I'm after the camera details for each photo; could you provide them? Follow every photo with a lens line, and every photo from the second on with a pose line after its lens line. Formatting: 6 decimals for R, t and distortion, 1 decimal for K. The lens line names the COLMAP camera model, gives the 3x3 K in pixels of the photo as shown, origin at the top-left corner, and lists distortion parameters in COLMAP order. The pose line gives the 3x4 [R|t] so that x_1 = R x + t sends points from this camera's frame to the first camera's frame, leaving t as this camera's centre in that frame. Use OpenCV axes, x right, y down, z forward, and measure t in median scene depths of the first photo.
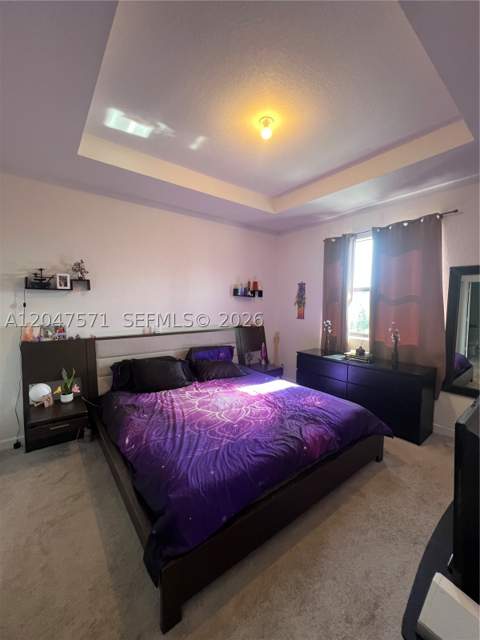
lens RADIAL K [[257.6, 0, 240.0], [0, 257.6, 320.0], [0, 0, 1]] dist [-0.003239, -0.000020]
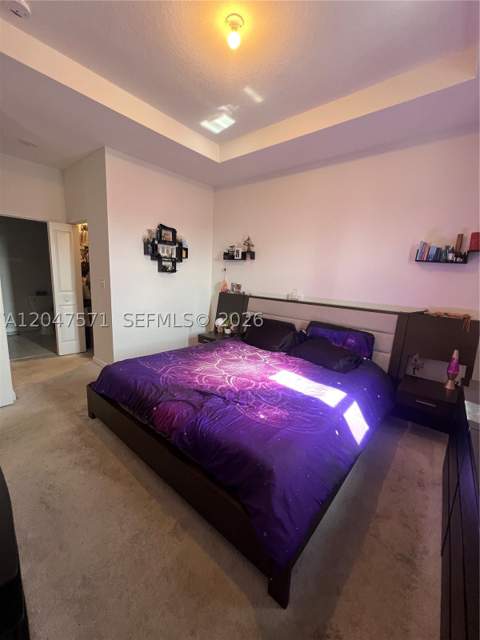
lens RADIAL K [[257.6, 0, 240.0], [0, 257.6, 320.0], [0, 0, 1]] dist [-0.003239, -0.000020]
pose [[0.205015, 0.176267, -0.962756, 0.790591], [-0.110696, 0.981514, 0.156129, -0.009314], [0.972479, 0.074564, 0.220737, 0.712779]]
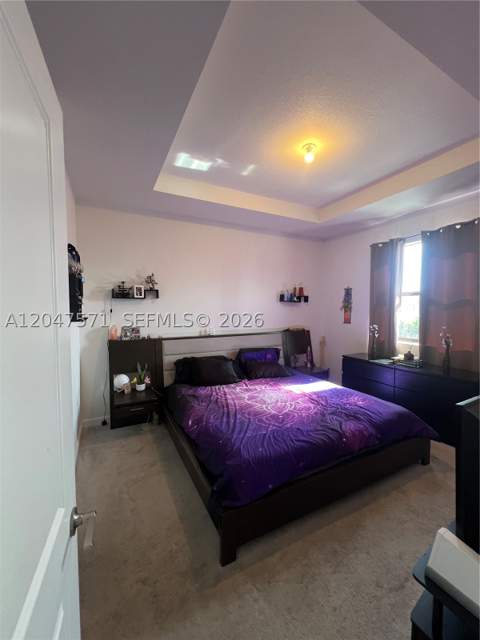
lens RADIAL K [[257.6, 0, 240.0], [0, 257.6, 320.0], [0, 0, 1]] dist [-0.003239, -0.000020]
pose [[0.983450, 0.002570, -0.181161, 0.007990], [-0.005858, 0.999828, -0.017614, 0.004269], [0.181085, 0.018384, 0.983296, -0.115322]]
